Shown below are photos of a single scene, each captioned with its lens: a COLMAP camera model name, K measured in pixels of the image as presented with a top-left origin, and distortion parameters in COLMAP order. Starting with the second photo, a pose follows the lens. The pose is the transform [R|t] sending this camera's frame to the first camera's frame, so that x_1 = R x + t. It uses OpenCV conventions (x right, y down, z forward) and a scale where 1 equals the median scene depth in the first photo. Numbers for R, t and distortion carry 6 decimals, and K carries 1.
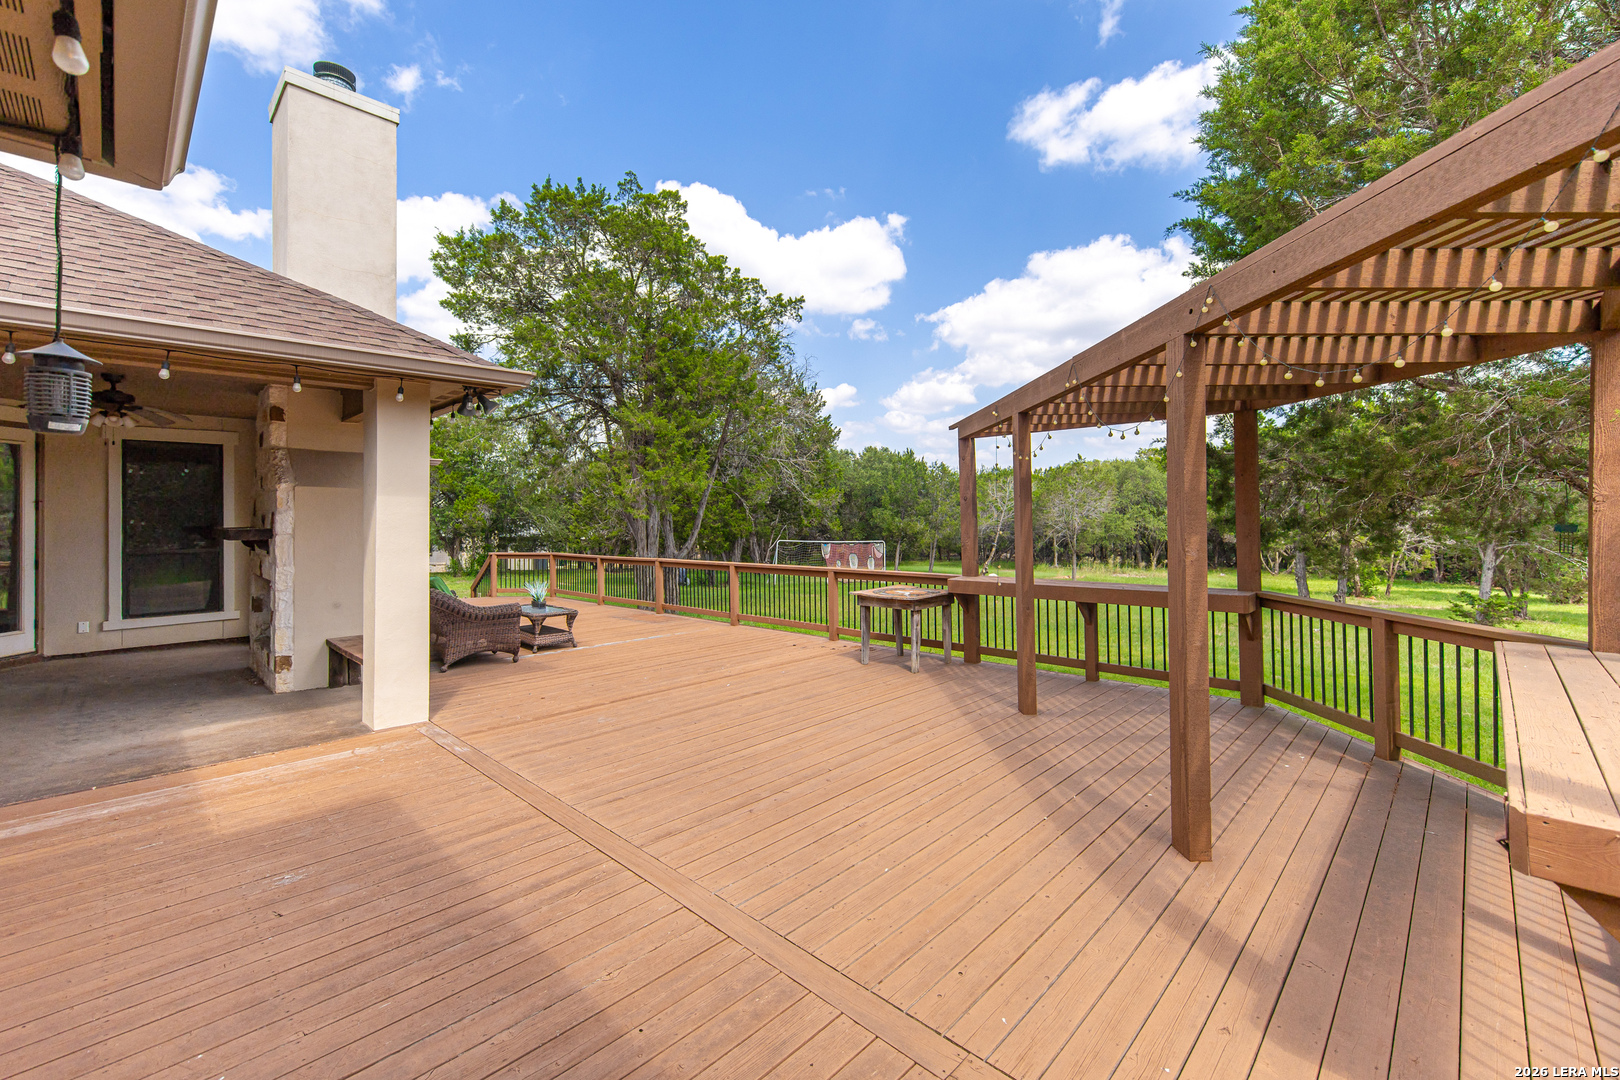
lens RADIAL K [[685.8, 0, 814.1], [0, 685.8, 535.0], [0, 0, 1]] dist [0.000142, -0.000269]
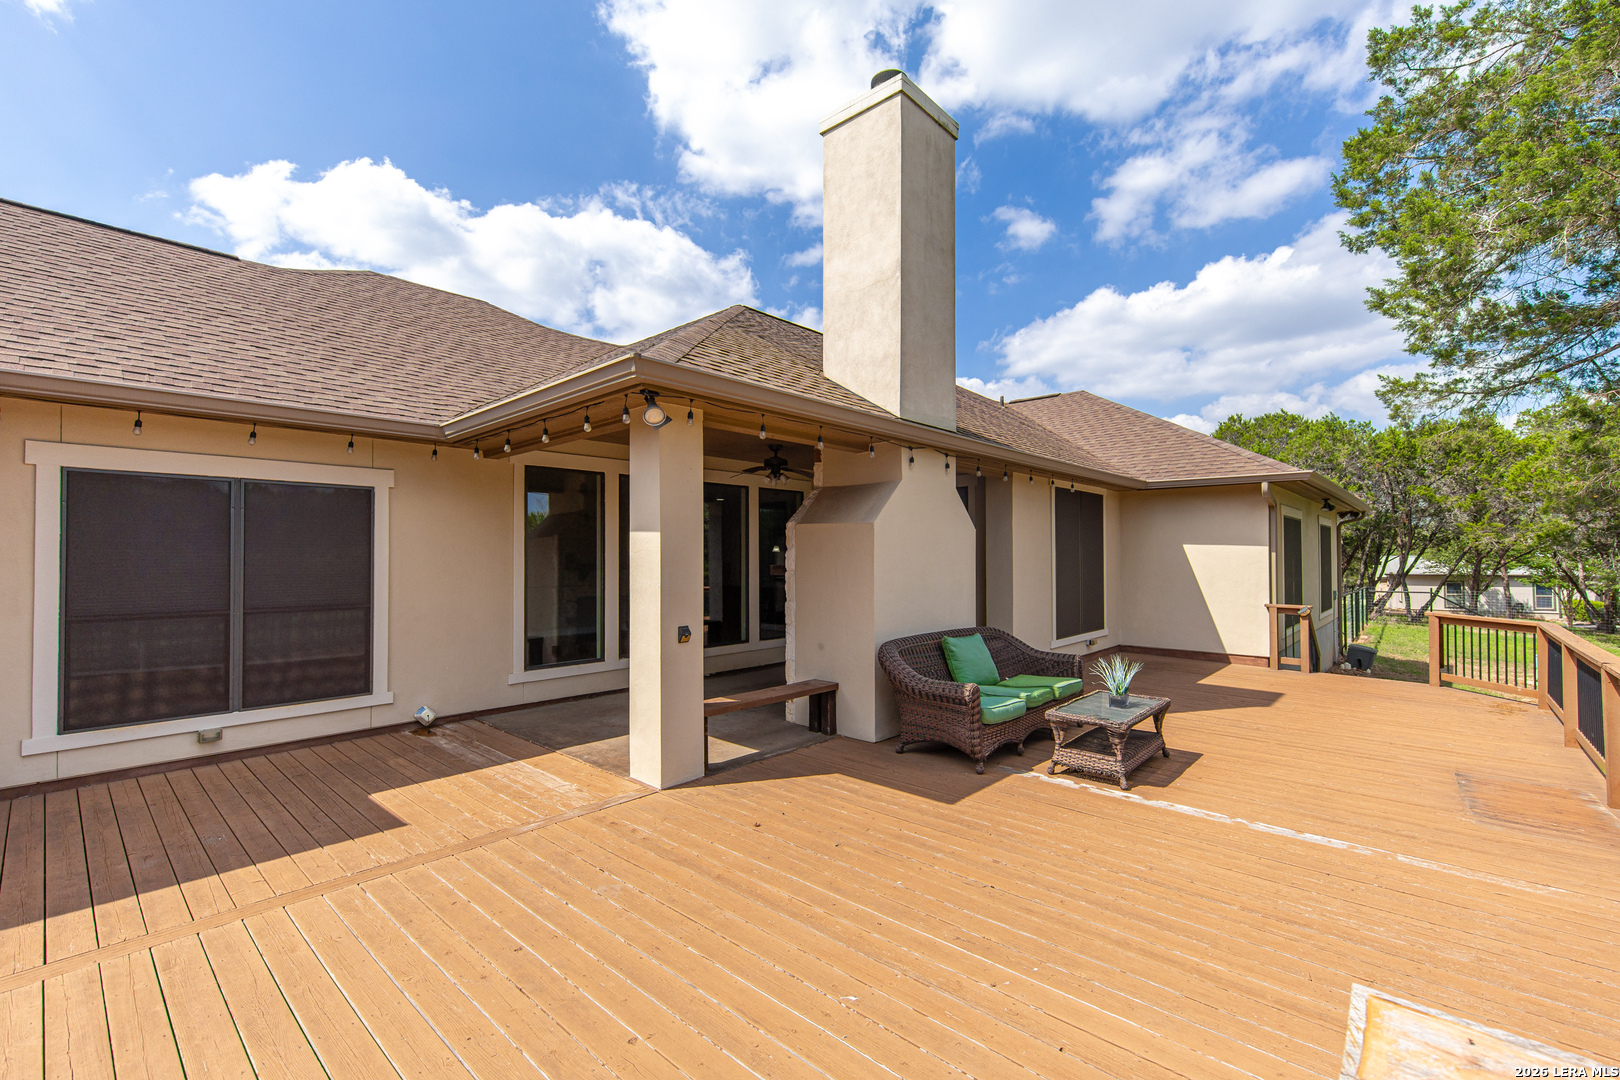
lens RADIAL K [[685.8, 0, 814.1], [0, 685.8, 535.0], [0, 0, 1]] dist [0.000142, -0.000269]
pose [[0.036460, -0.016535, -0.999198, 0.310853], [-0.026387, 0.999499, -0.017503, -0.043141], [0.998987, 0.027004, 0.036005, 1.100683]]
